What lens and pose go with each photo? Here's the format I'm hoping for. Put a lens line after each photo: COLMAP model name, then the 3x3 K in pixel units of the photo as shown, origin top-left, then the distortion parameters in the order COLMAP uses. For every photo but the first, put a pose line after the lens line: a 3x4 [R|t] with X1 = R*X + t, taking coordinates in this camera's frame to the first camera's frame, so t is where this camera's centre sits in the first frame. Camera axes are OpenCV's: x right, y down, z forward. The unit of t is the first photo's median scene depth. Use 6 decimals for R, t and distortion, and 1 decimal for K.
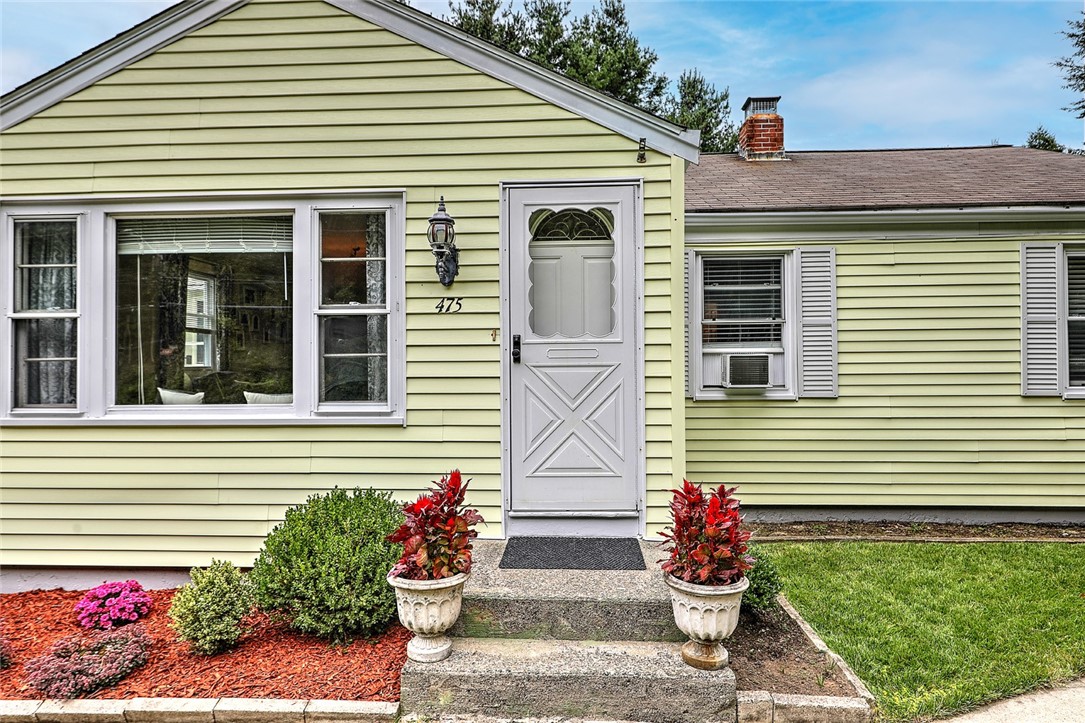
lens RADIAL K [[624.4, 0, 542.8], [0, 624.4, 365.5], [0, 0, 1]] dist [0.005442, -0.000136]
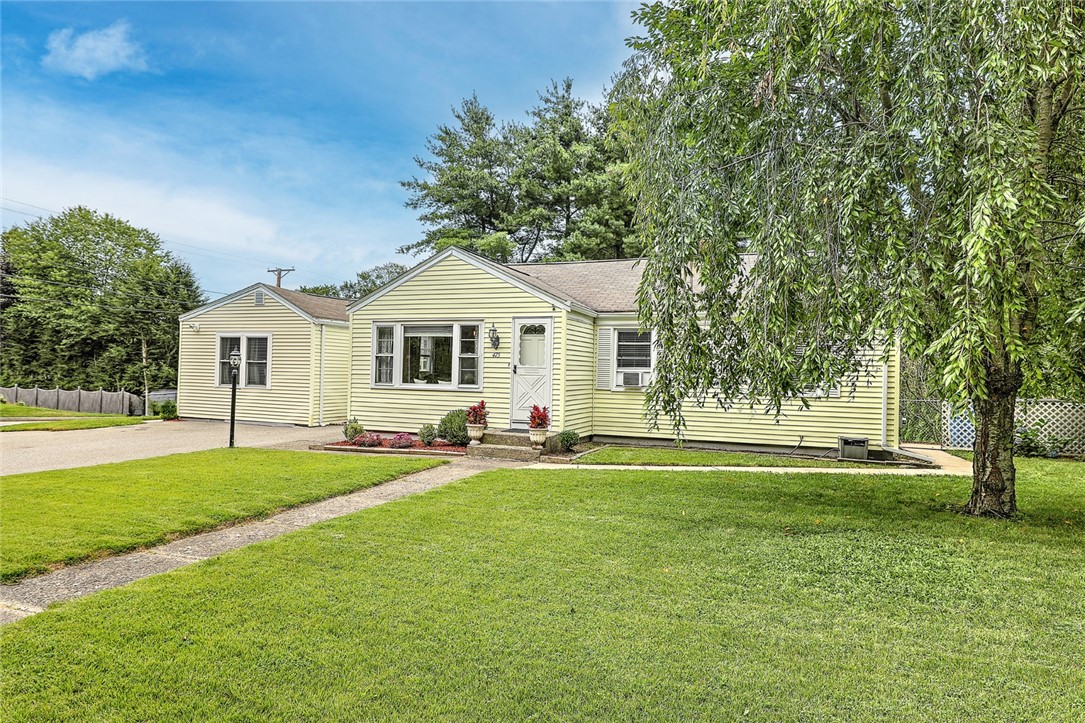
lens RADIAL K [[653.4, 0, 542.7], [0, 653.4, 362.1], [0, 0, 1]] dist [0.000018, 0.000006]
pose [[0.949838, 0.021828, -0.311978, 1.085620], [-0.025578, 0.999641, -0.007932, -0.038685], [0.311693, 0.015514, 0.950056, -2.035226]]
